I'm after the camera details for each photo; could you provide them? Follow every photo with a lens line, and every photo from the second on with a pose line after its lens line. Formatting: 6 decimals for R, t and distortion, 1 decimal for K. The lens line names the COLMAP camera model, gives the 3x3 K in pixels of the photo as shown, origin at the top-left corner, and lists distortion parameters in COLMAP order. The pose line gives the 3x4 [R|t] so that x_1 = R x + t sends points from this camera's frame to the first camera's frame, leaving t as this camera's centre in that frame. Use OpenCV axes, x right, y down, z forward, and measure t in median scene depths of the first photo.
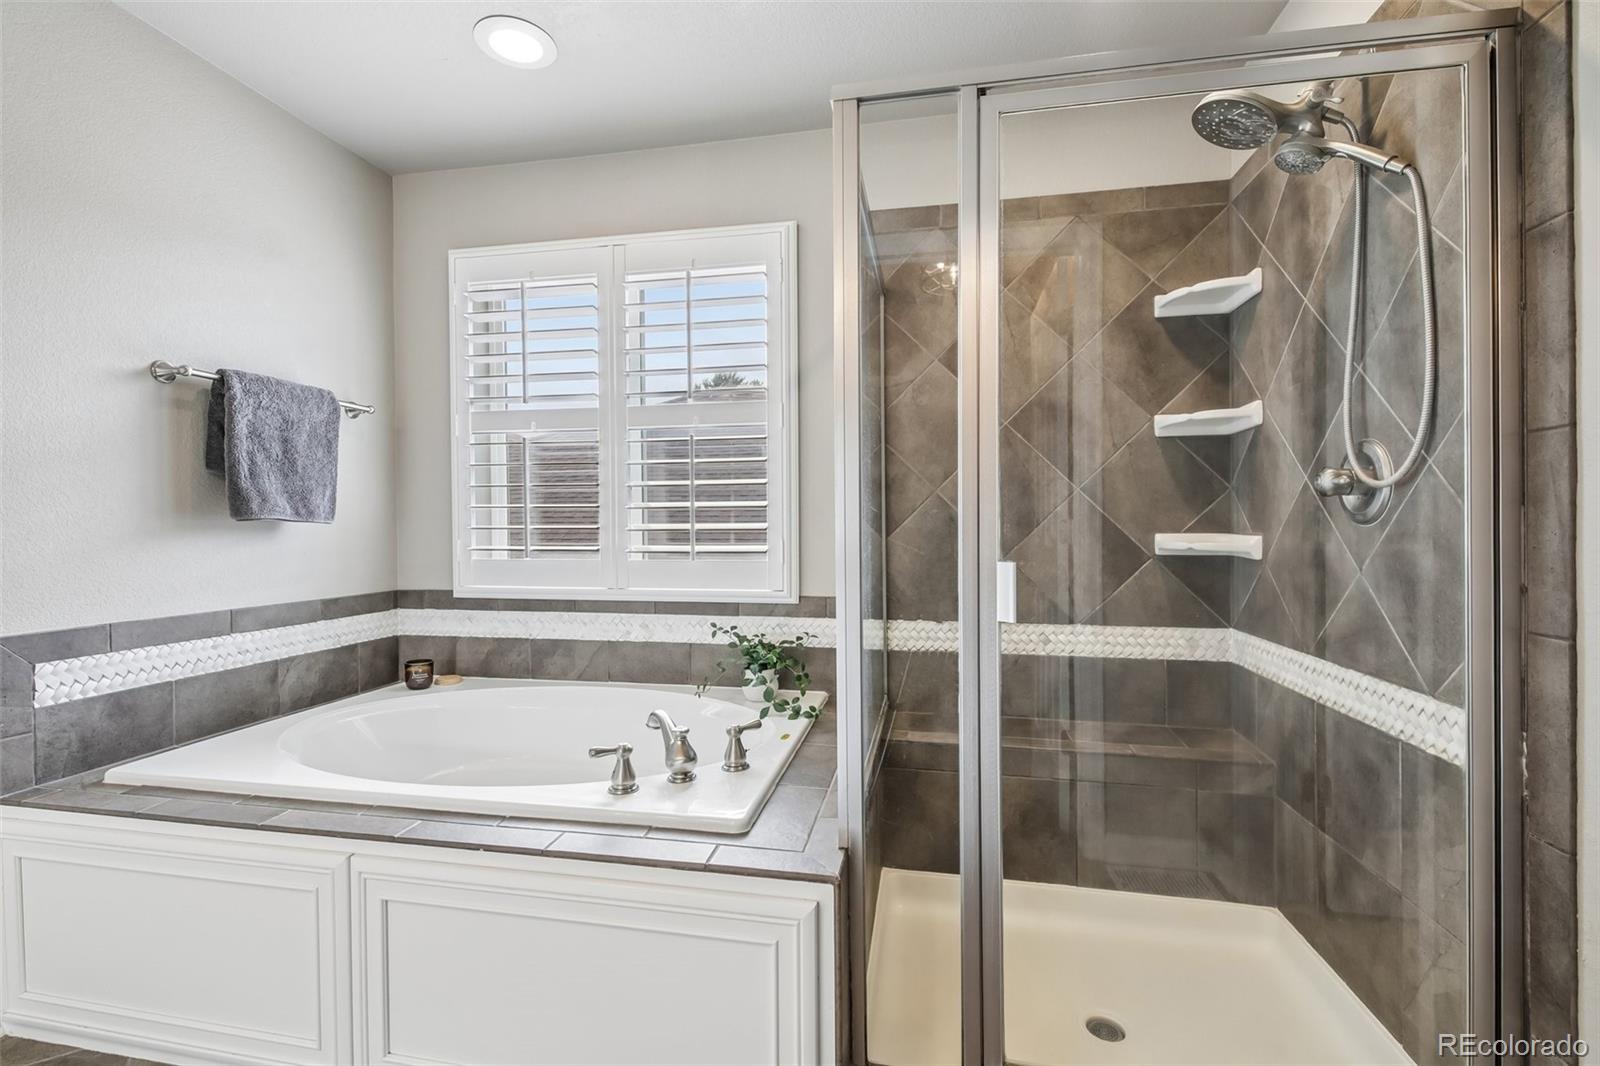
lens RADIAL K [[690.5, 0, 803.9], [0, 690.5, 529.3], [0, 0, 1]] dist [-0.000247, -0.000483]
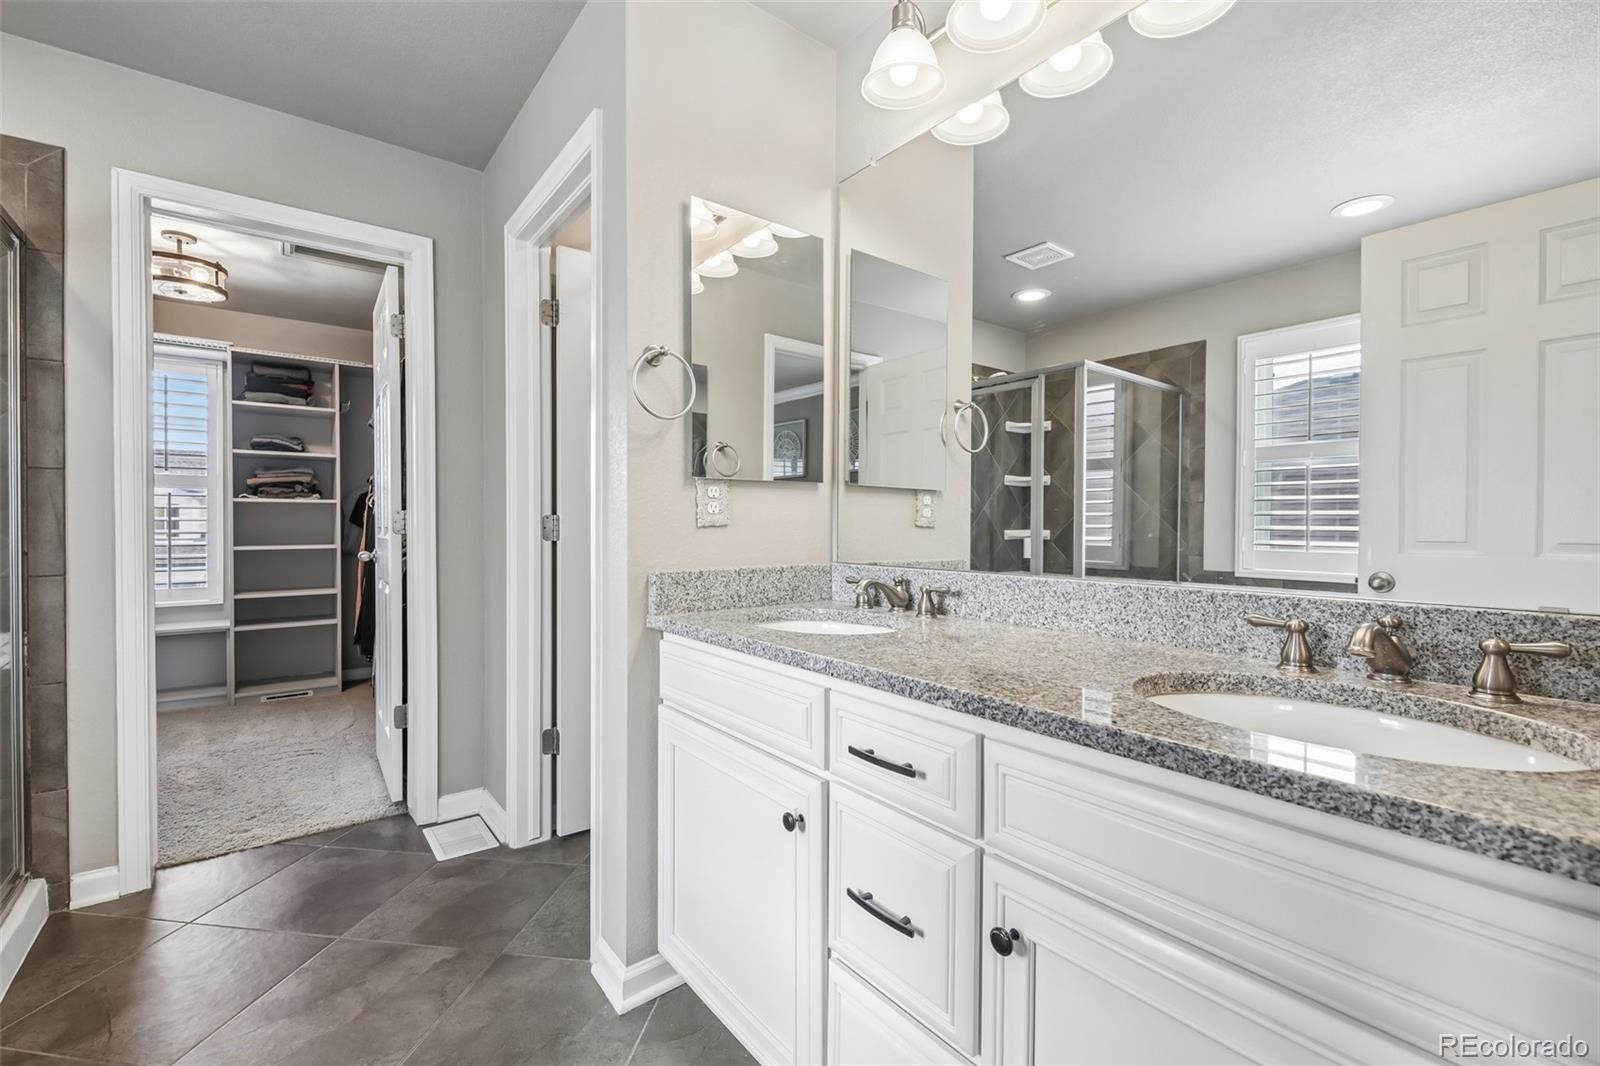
lens RADIAL K [[690.5, 0, 803.9], [0, 690.5, 529.3], [0, 0, 1]] dist [-0.000247, -0.000483]
pose [[-0.751431, -0.003599, 0.659802, -1.120207], [0.001833, 0.999970, 0.007542, 0.008721], [-0.659809, 0.006877, -0.751402, 0.664405]]
